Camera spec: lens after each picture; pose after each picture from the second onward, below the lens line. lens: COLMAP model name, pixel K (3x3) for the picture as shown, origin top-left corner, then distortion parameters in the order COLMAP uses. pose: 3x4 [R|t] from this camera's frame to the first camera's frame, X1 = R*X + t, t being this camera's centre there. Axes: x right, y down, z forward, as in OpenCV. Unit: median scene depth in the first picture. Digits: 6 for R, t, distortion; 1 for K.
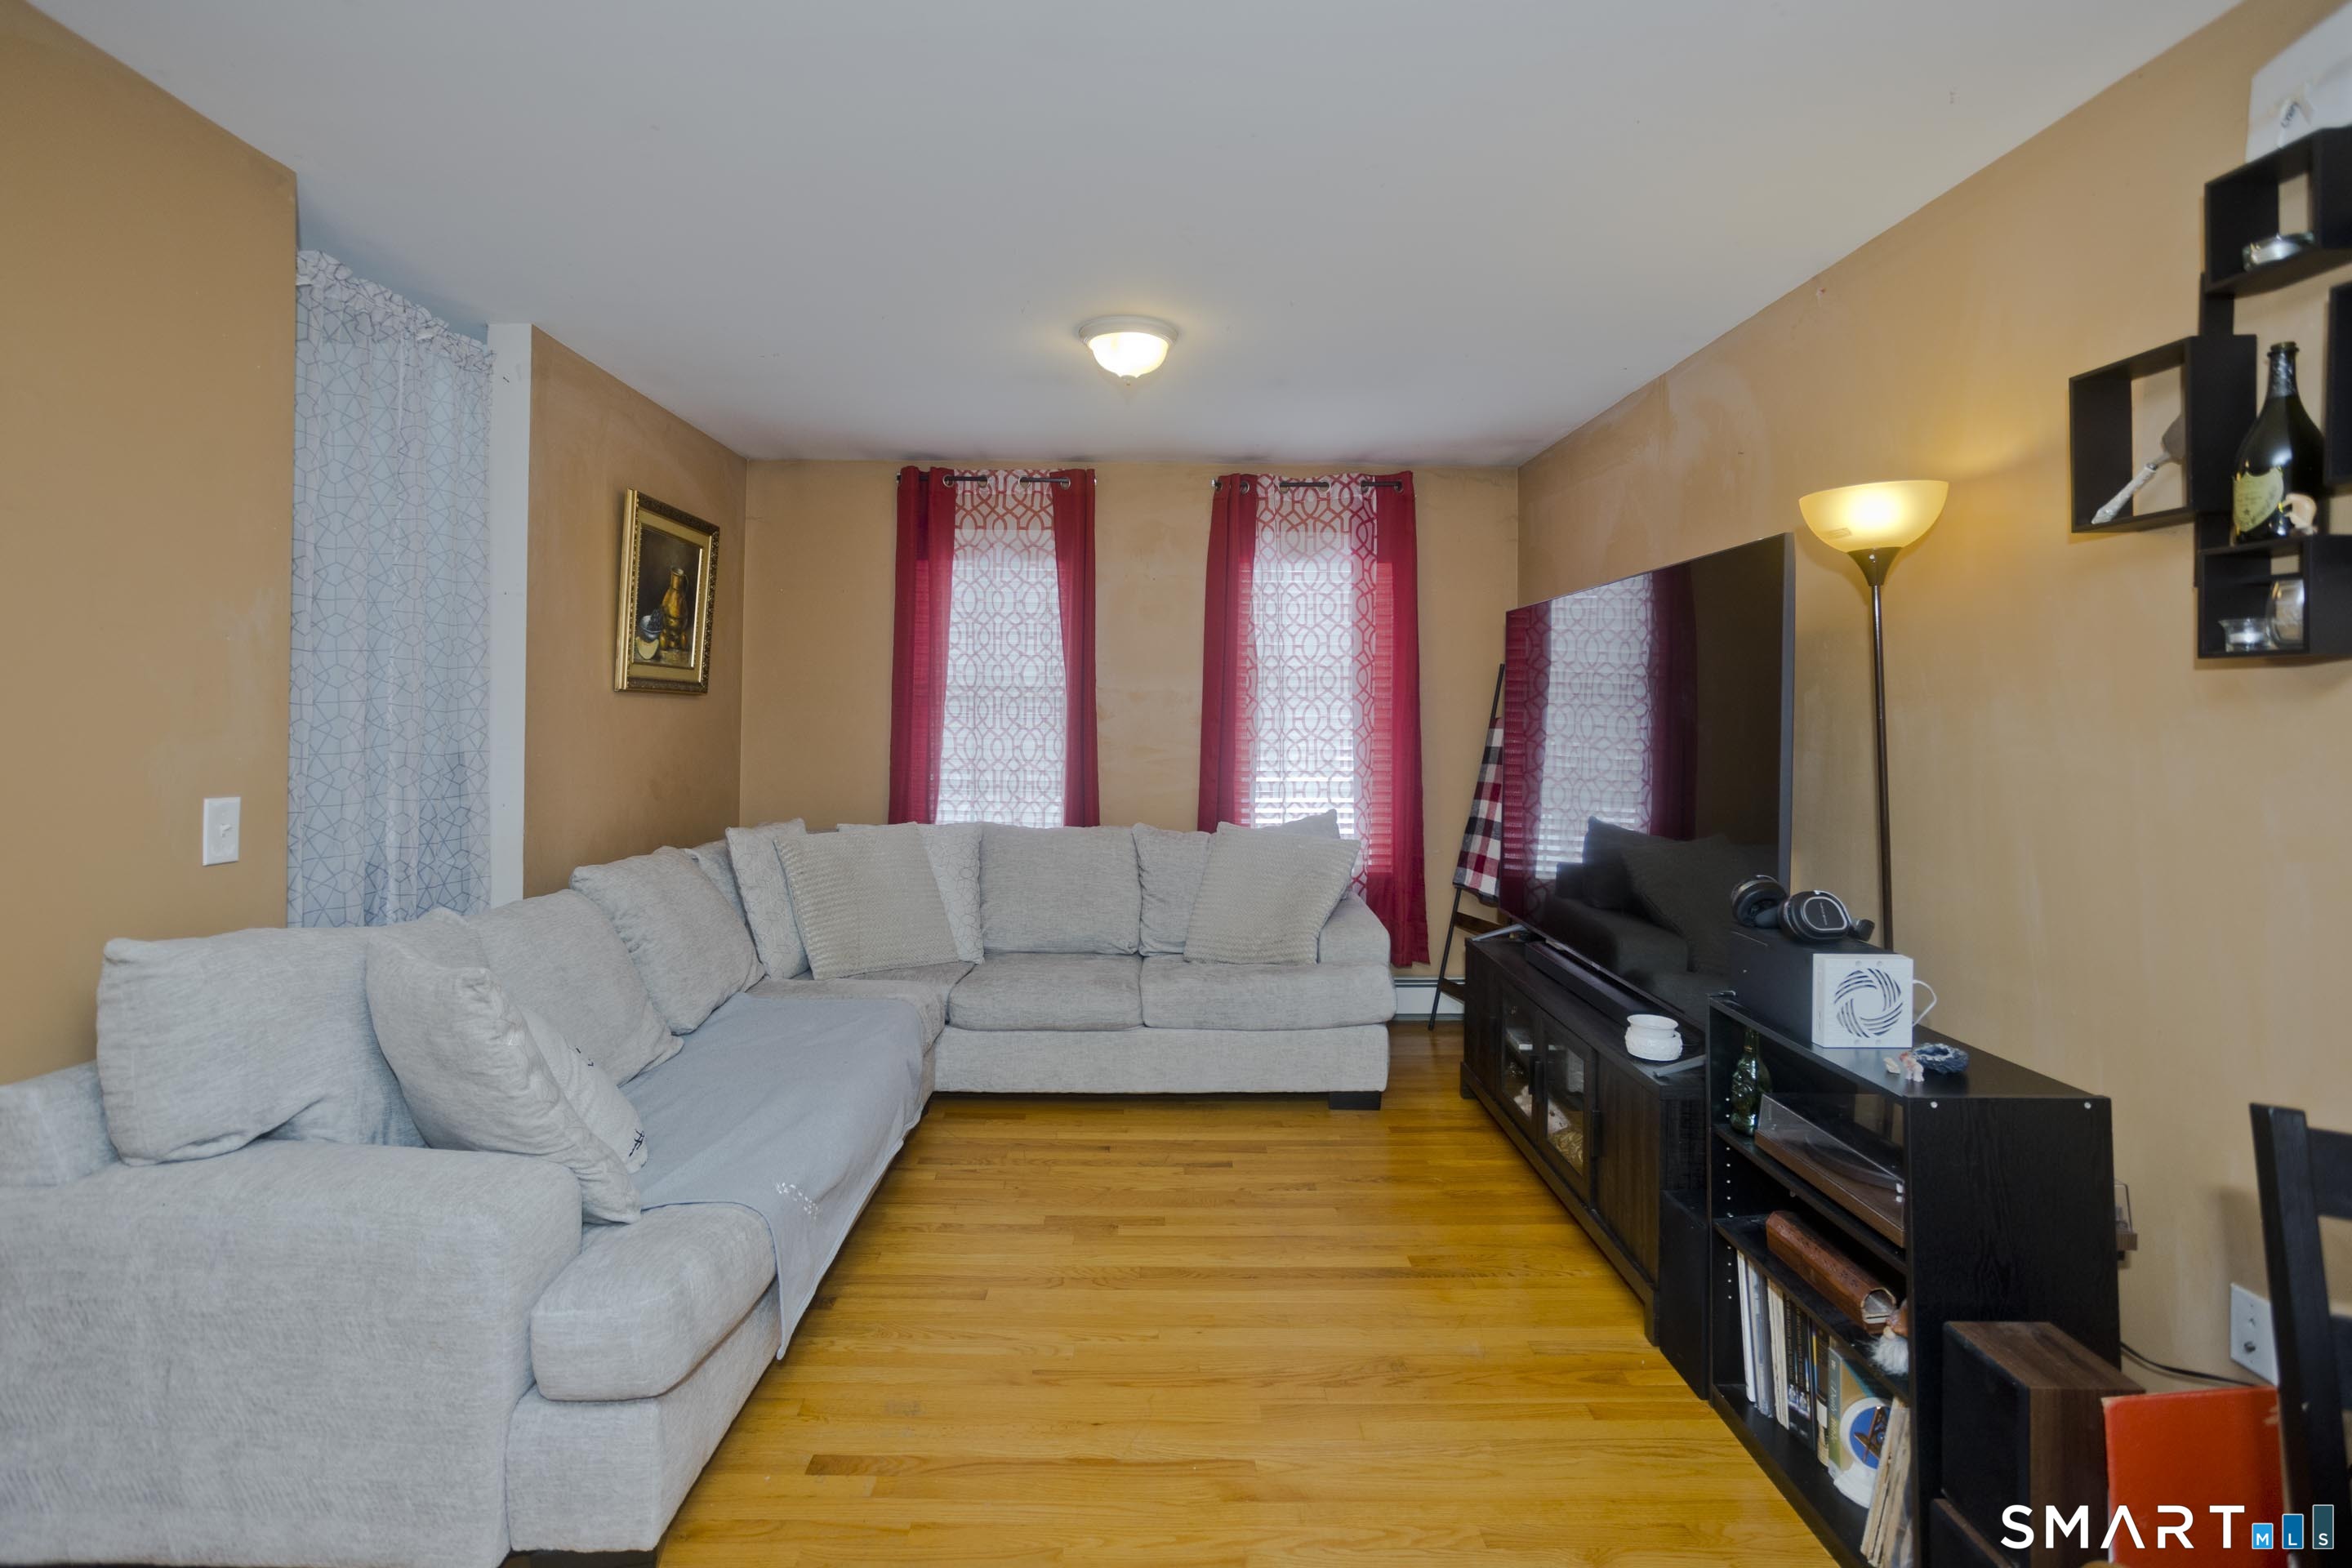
lens RADIAL K [[1138.1, 0, 1160.9], [0, 1138.1, 718.8], [0, 0, 1]] dist [-0.046521, 0.028358]
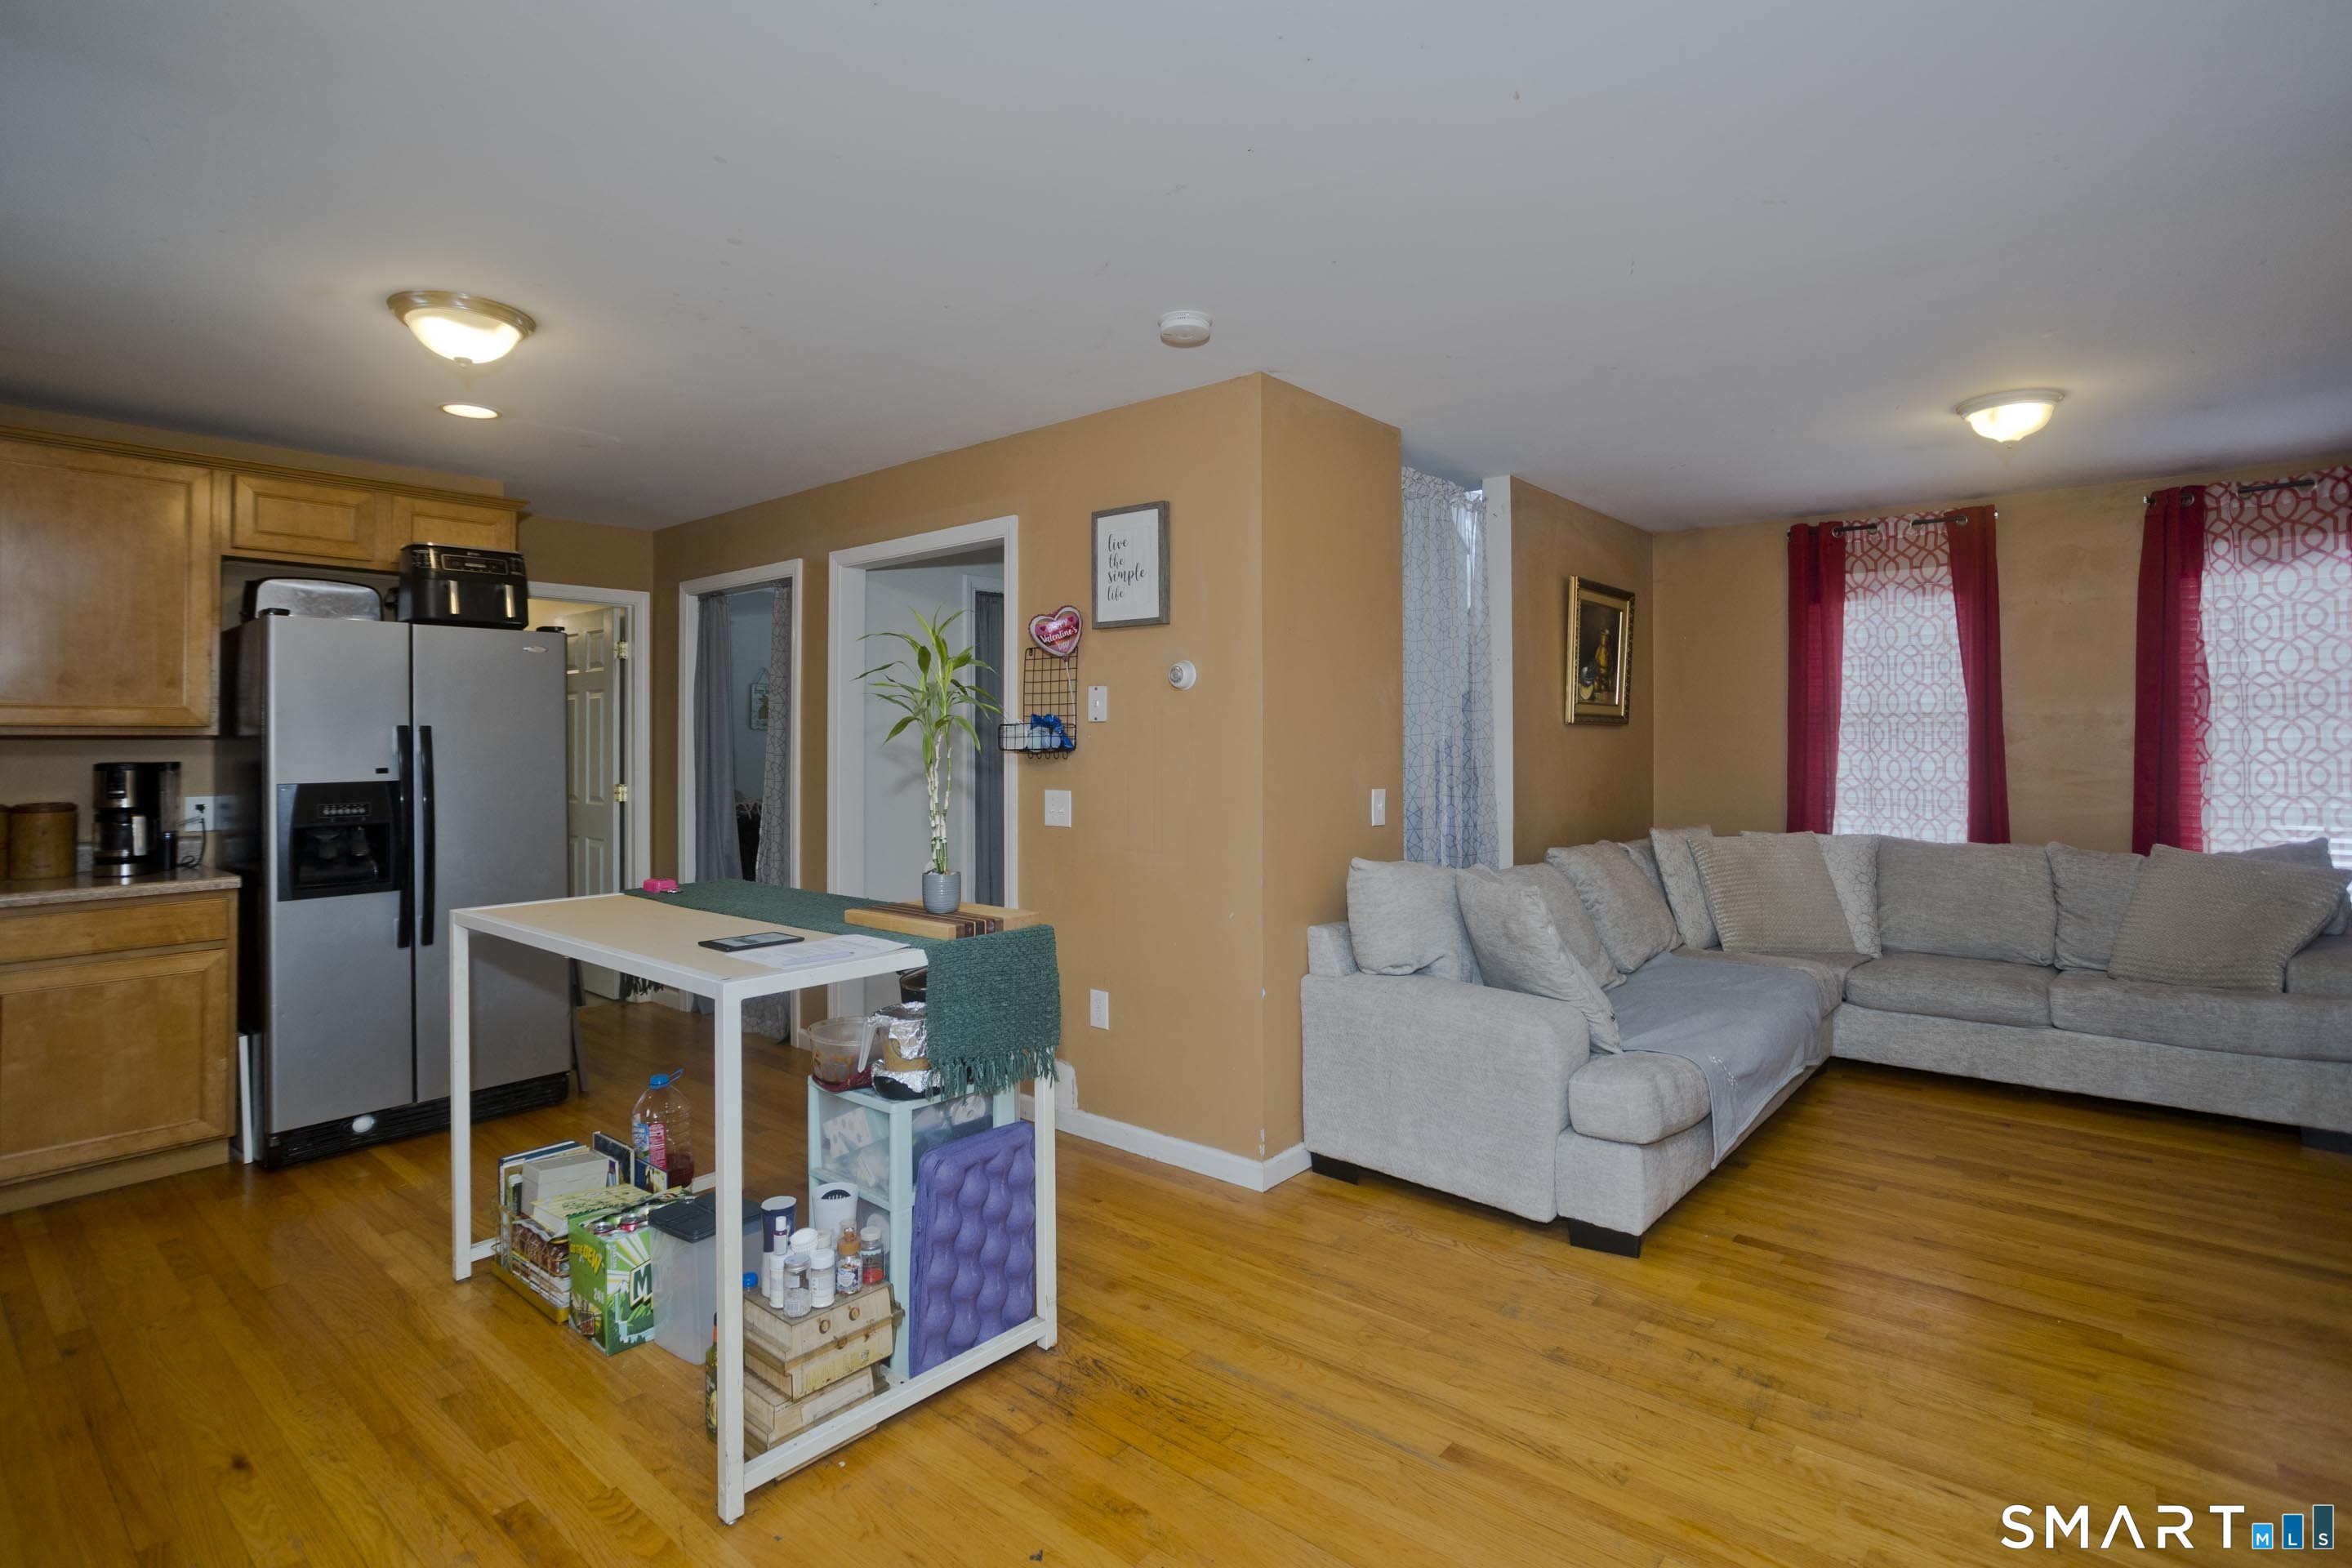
lens RADIAL K [[1138.1, 0, 1160.9], [0, 1138.1, 718.8], [0, 0, 1]] dist [-0.046521, 0.028358]
pose [[0.739689, -0.022939, -0.672558, 0.065551], [0.005712, 0.999597, -0.027811, 0.003405], [0.672924, 0.016729, 0.739522, -0.295540]]
